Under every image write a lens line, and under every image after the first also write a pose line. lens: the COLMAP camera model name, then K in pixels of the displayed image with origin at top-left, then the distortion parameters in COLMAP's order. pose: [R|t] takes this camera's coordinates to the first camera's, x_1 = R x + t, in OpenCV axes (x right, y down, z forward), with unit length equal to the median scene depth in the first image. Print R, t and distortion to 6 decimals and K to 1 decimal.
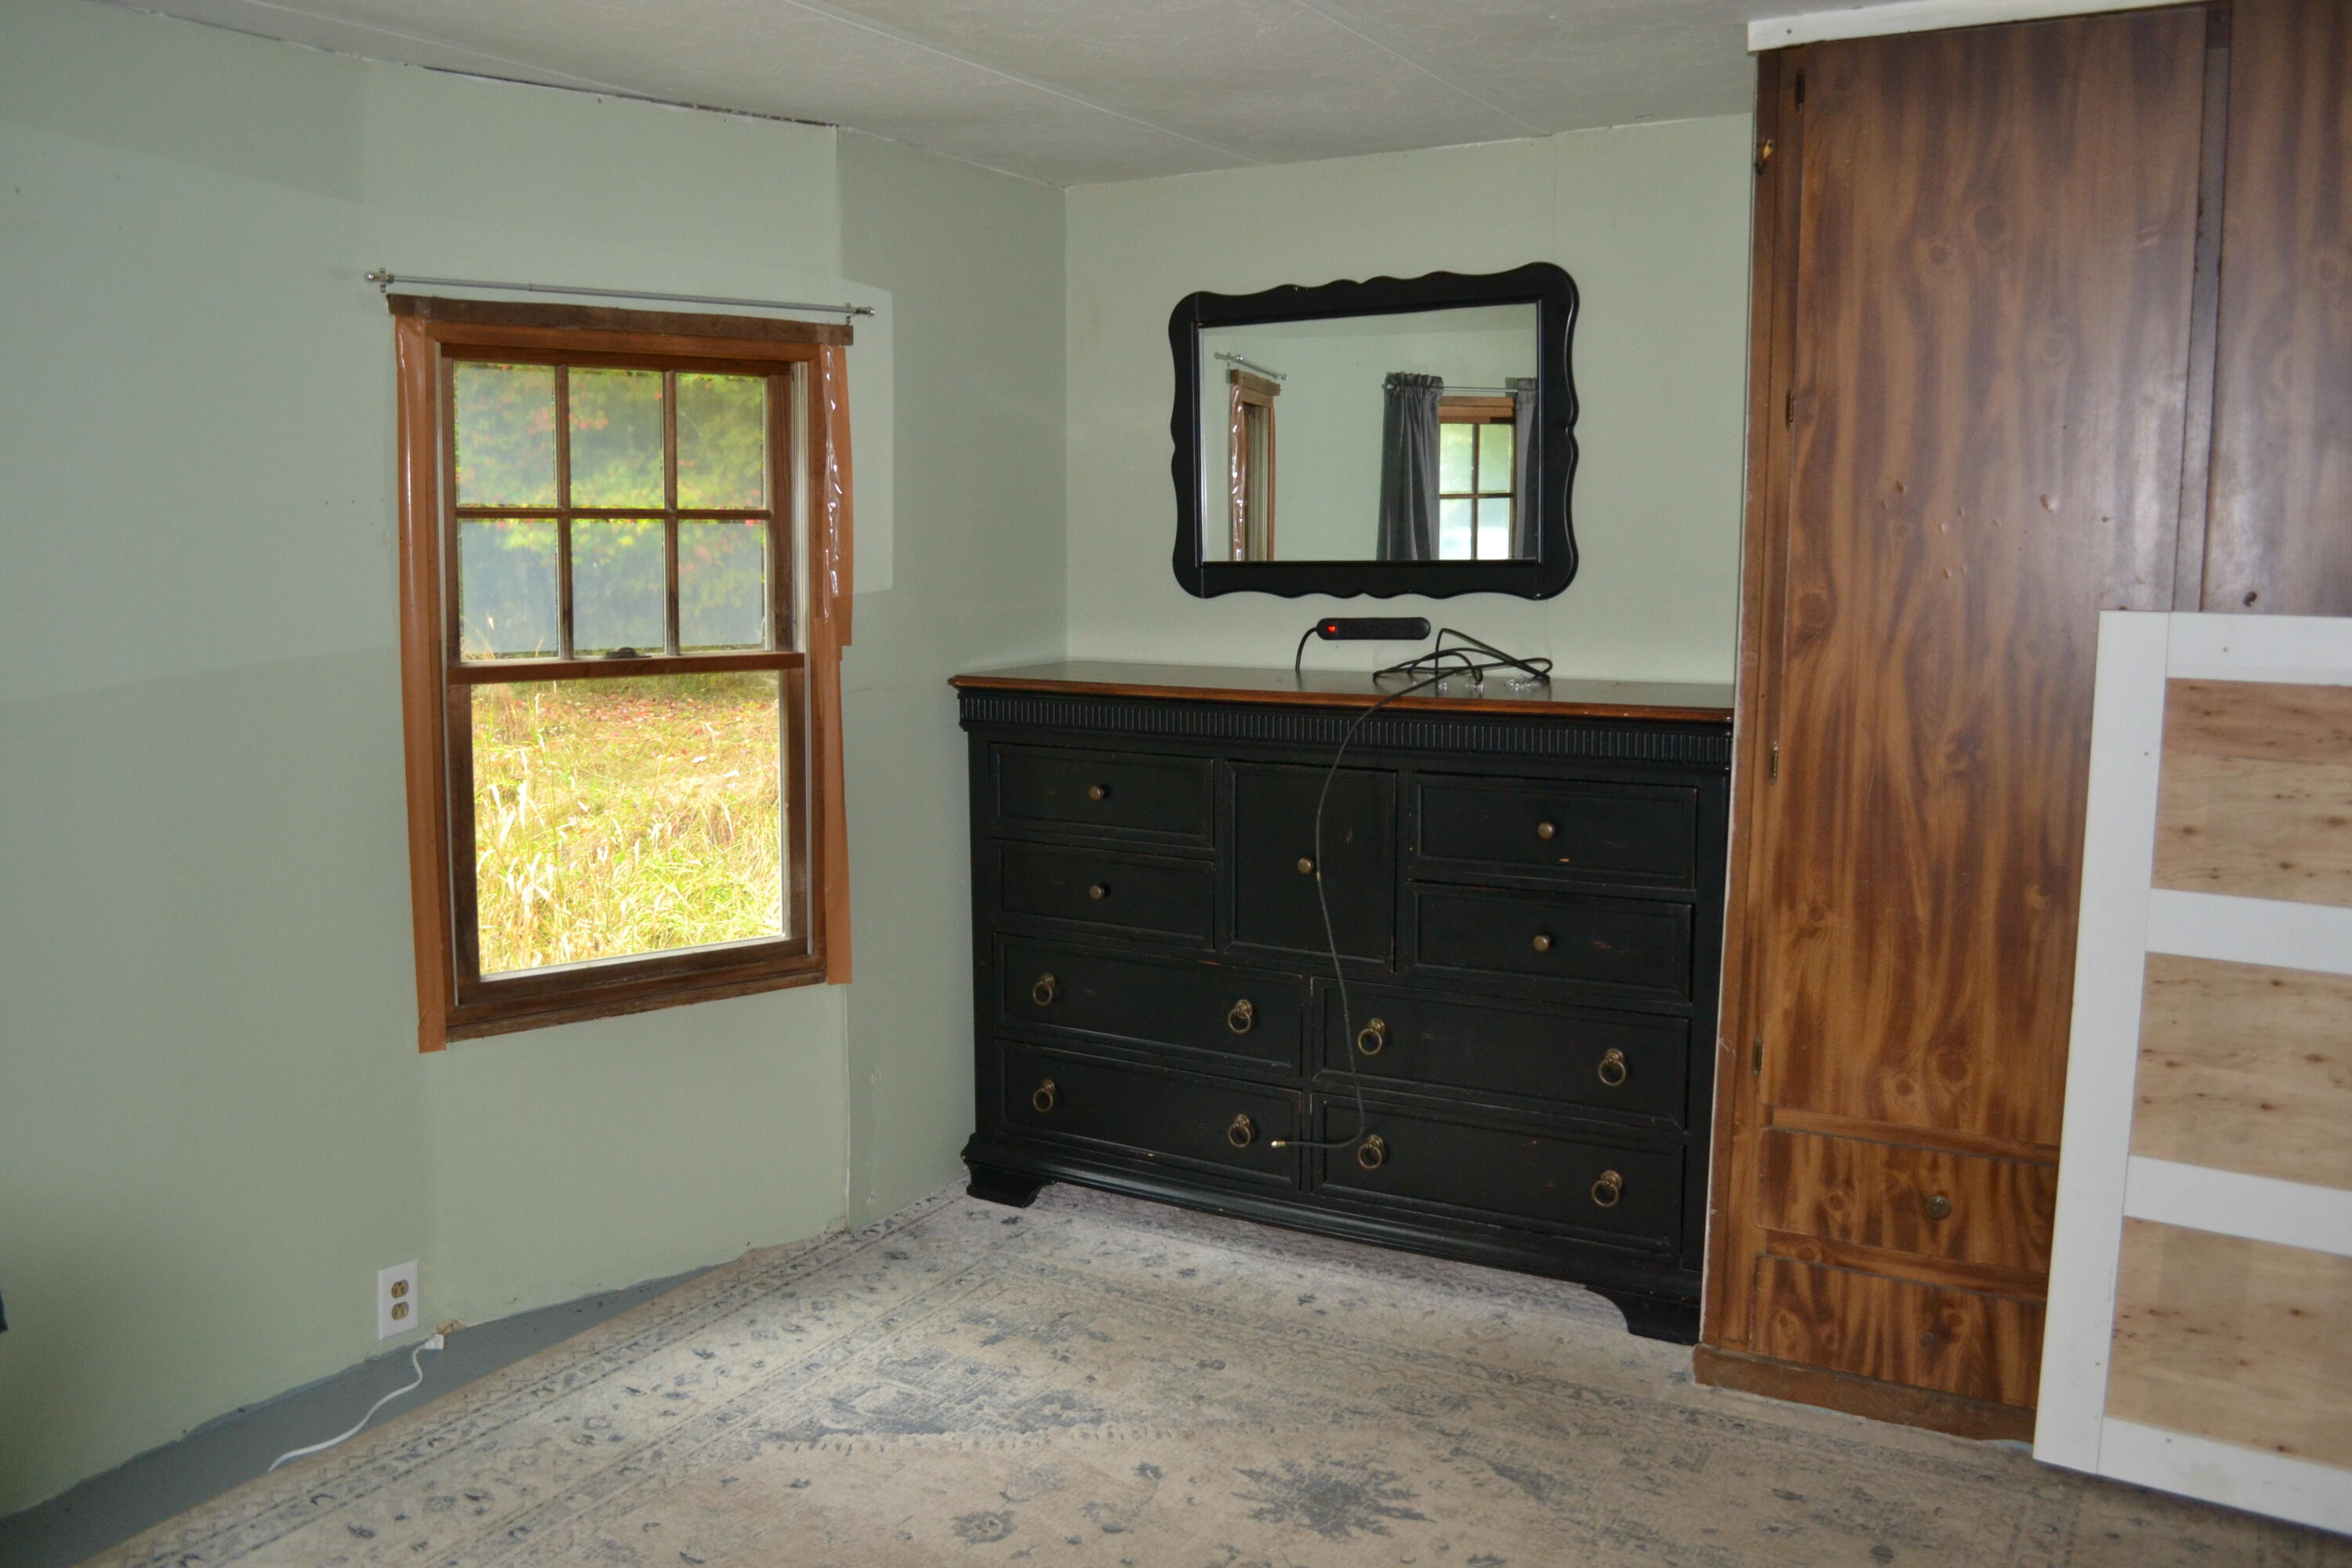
lens RADIAL K [[1908.6, 0, 1176.2], [0, 1908.6, 778.1], [0, 0, 1]] dist [-0.094358, 0.026586]
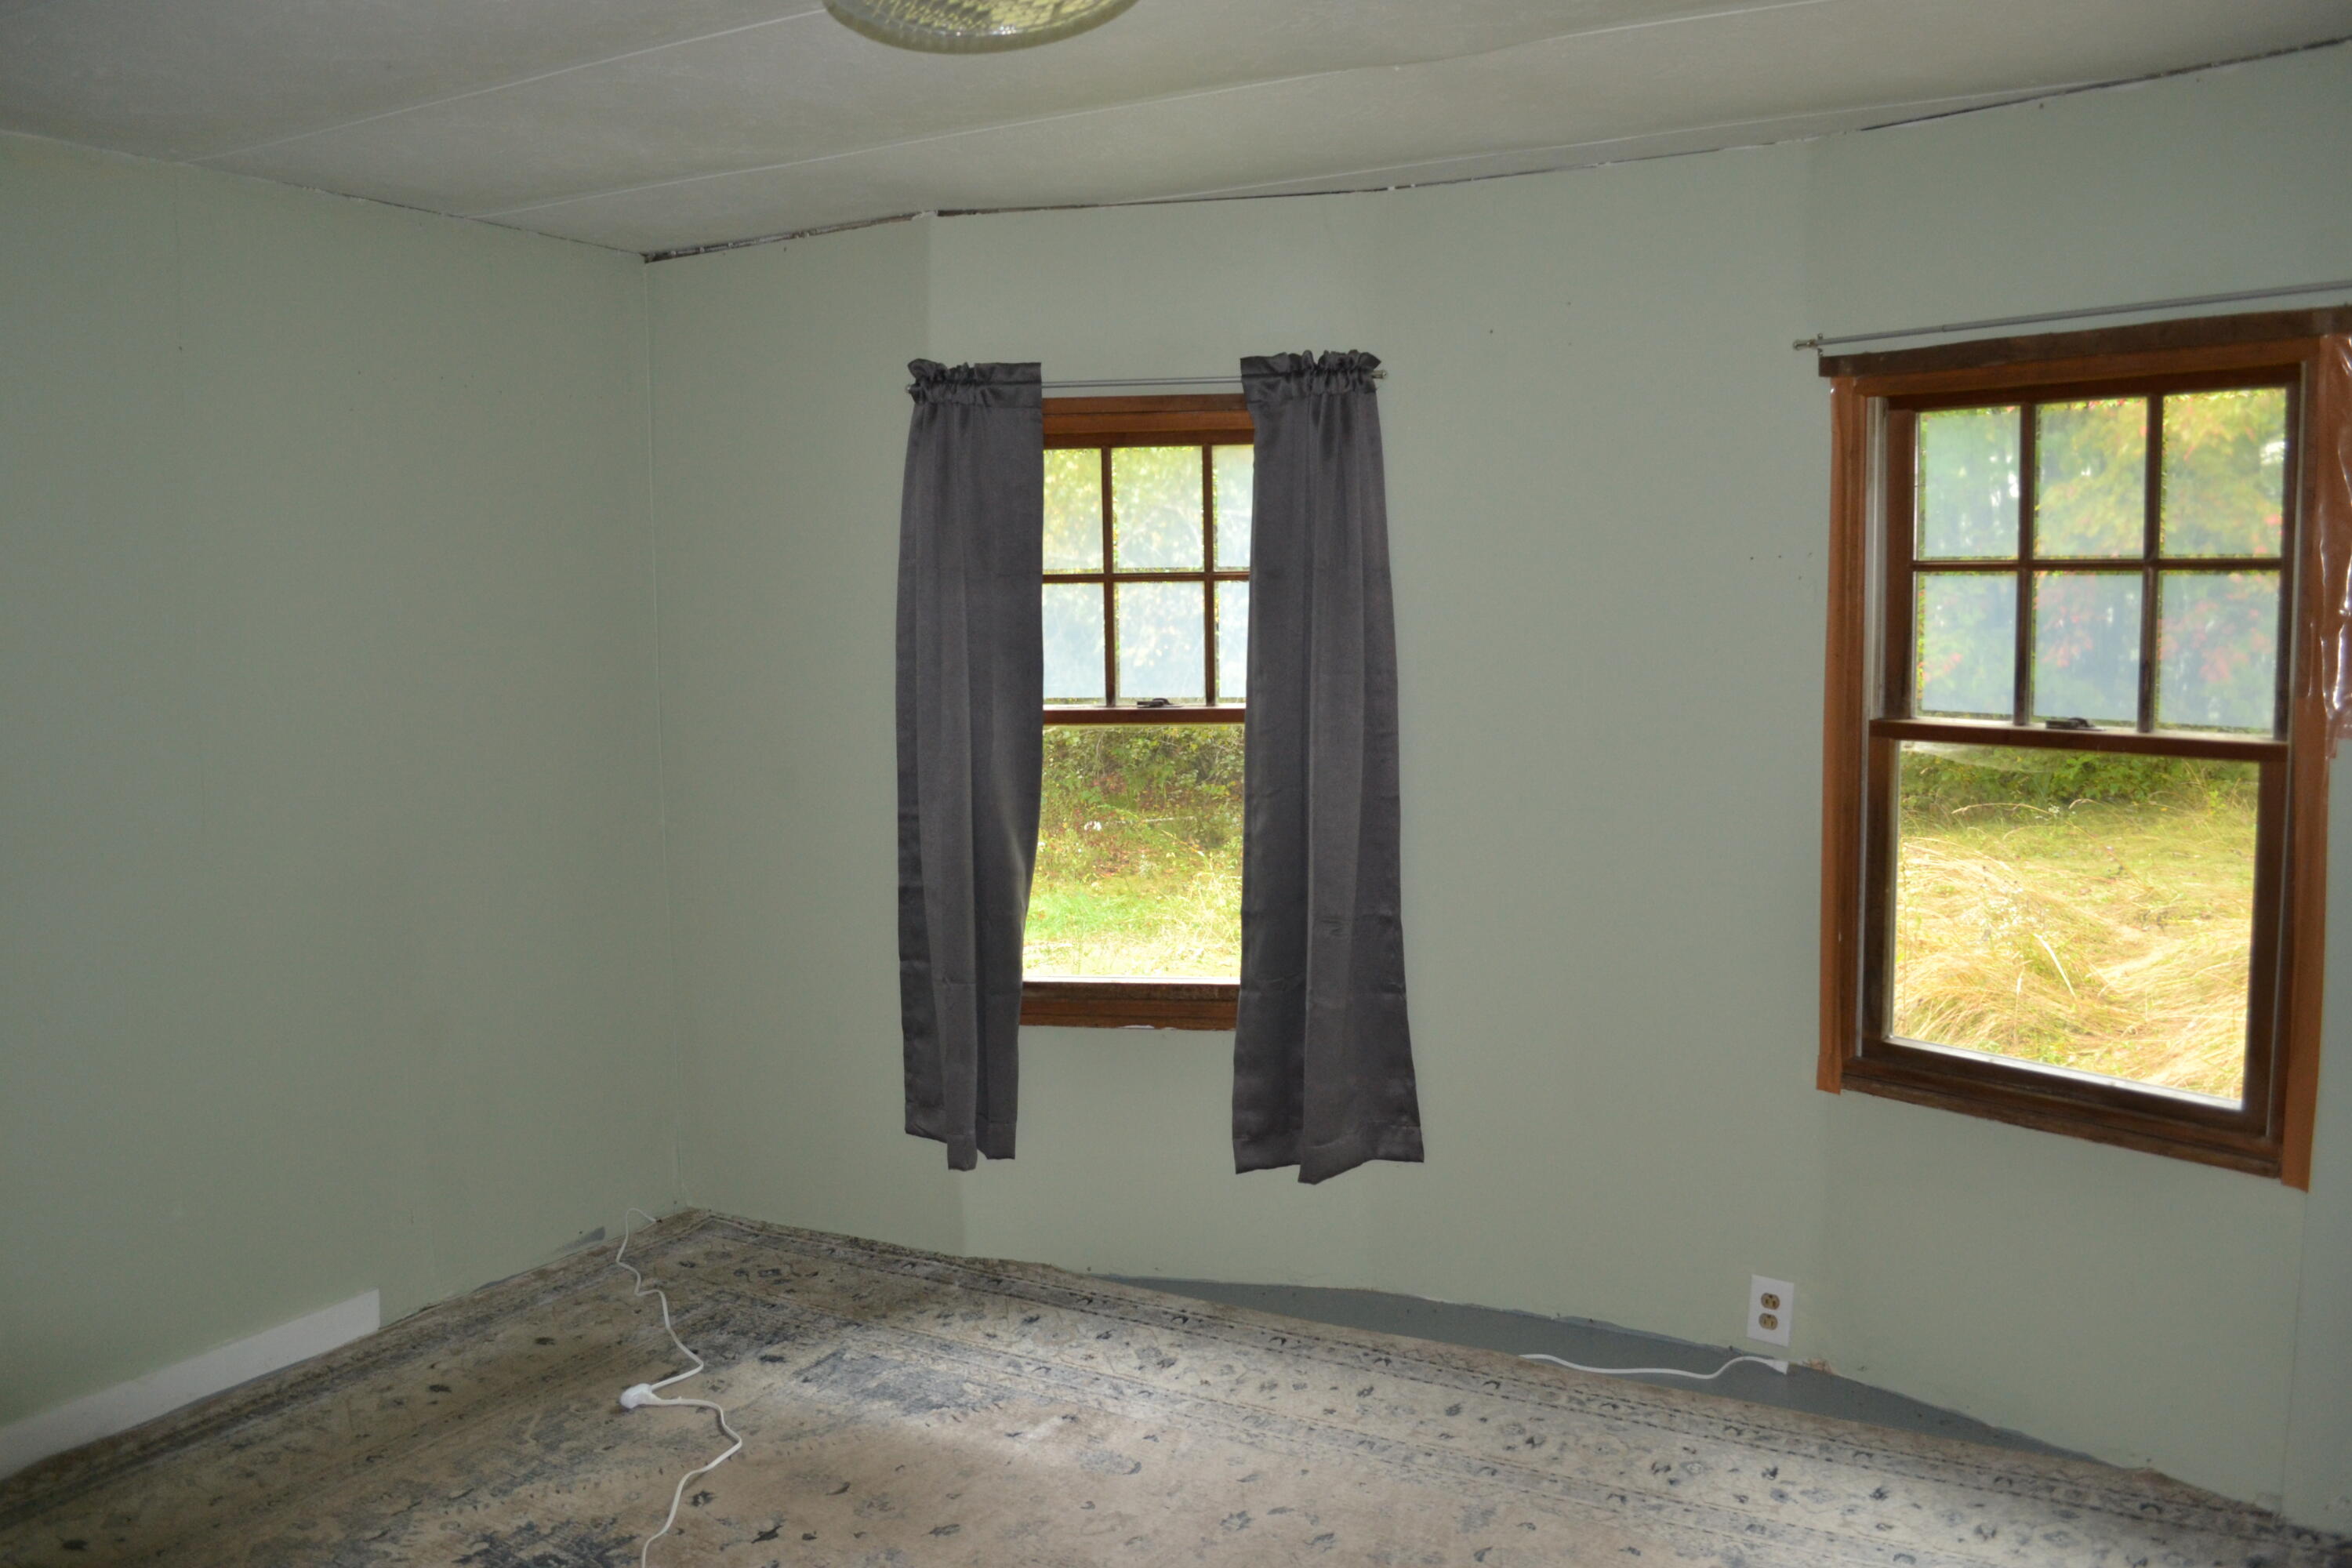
lens RADIAL K [[1908.6, 0, 1171.3], [0, 1908.6, 784.0], [0, 0, 1]] dist [-0.094358, 0.026586]
pose [[0.001459, 0.096540, -0.995328, 0.597978], [-0.119965, 0.988158, 0.095669, -0.074230], [0.992777, 0.119265, 0.013023, 0.602849]]
